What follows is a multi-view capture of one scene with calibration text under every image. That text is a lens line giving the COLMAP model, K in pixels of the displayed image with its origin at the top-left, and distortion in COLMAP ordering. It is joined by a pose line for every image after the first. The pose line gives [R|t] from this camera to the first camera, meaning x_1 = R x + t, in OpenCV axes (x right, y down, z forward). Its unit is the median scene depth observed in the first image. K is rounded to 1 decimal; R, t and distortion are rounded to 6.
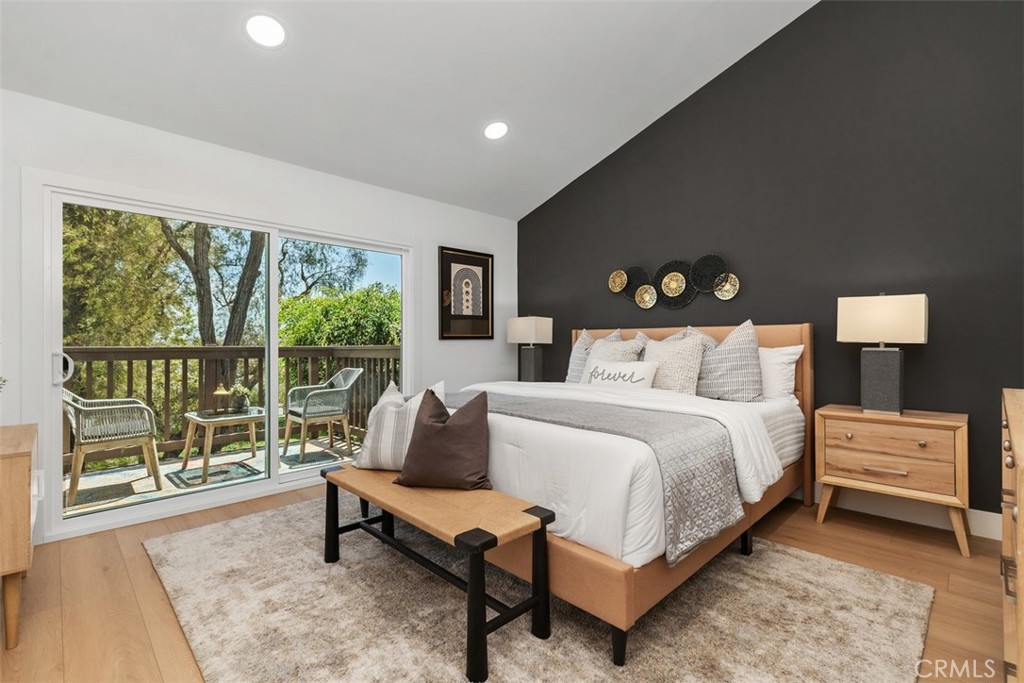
lens RADIAL K [[462.3, 0, 511.1], [0, 462.3, 344.3], [0, 0, 1]] dist [0.005675, -0.000272]
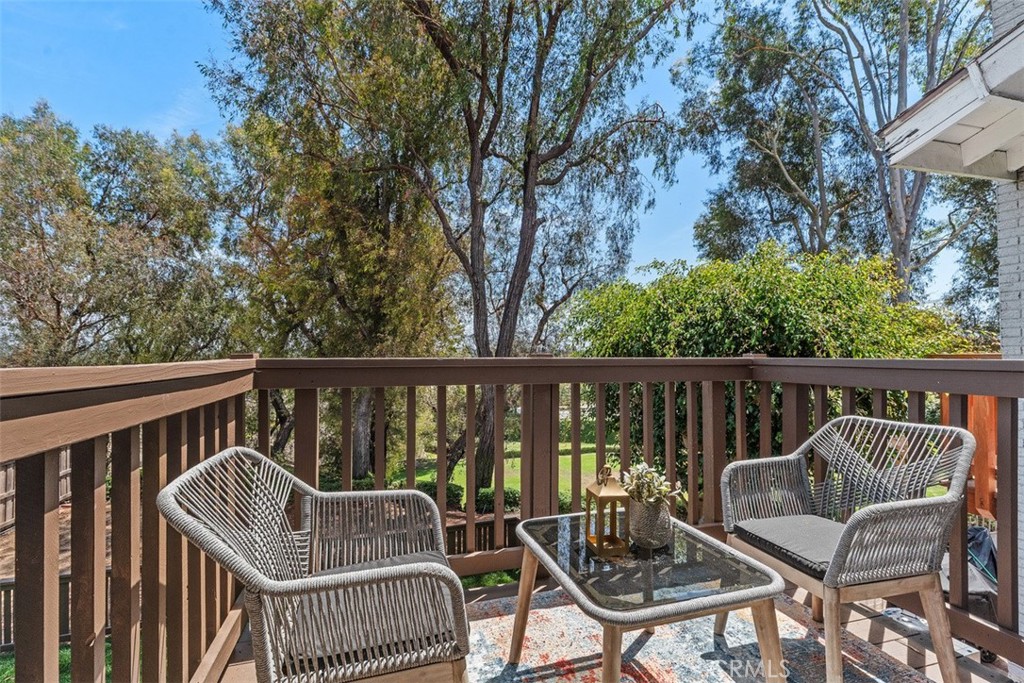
lens RADIAL K [[462.3, 0, 511.1], [0, 462.3, 344.3], [0, 0, 1]] dist [0.005675, -0.000272]
pose [[0.882222, -0.015316, -0.470585, -0.509006], [0.007935, 0.999812, -0.017664, -0.004728], [0.470767, 0.011850, 0.882178, 0.634107]]
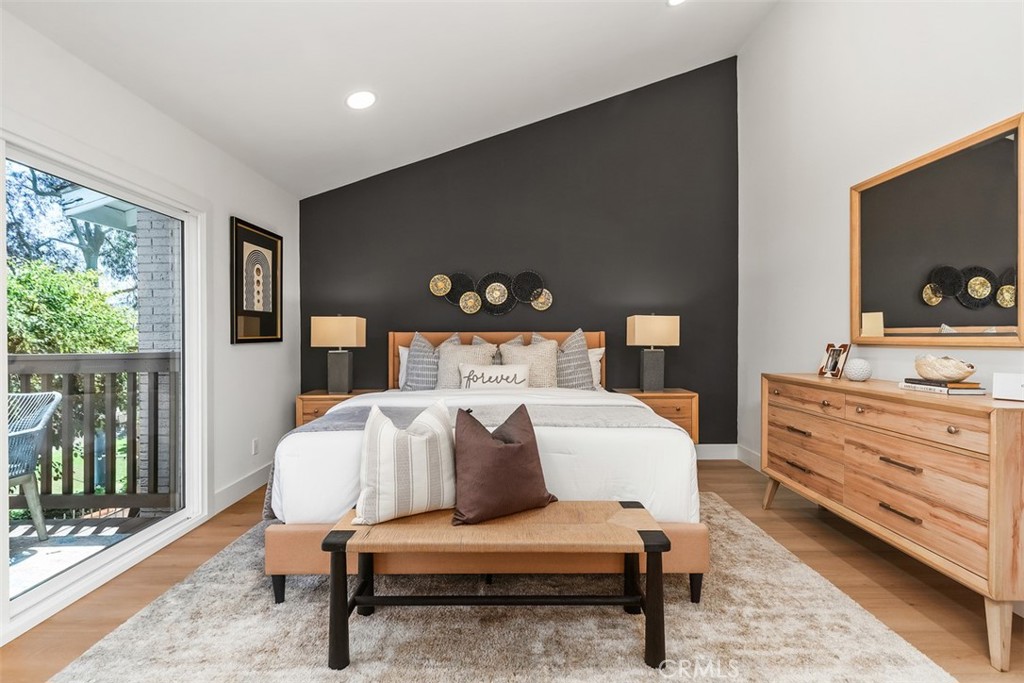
lens RADIAL K [[462.3, 0, 511.1], [0, 462.3, 344.3], [0, 0, 1]] dist [0.005675, -0.000272]
pose [[0.696818, -0.011197, 0.717160, -0.389572], [0.002755, 0.999913, 0.012936, -0.018444], [-0.717242, -0.007038, 0.696788, 0.175046]]
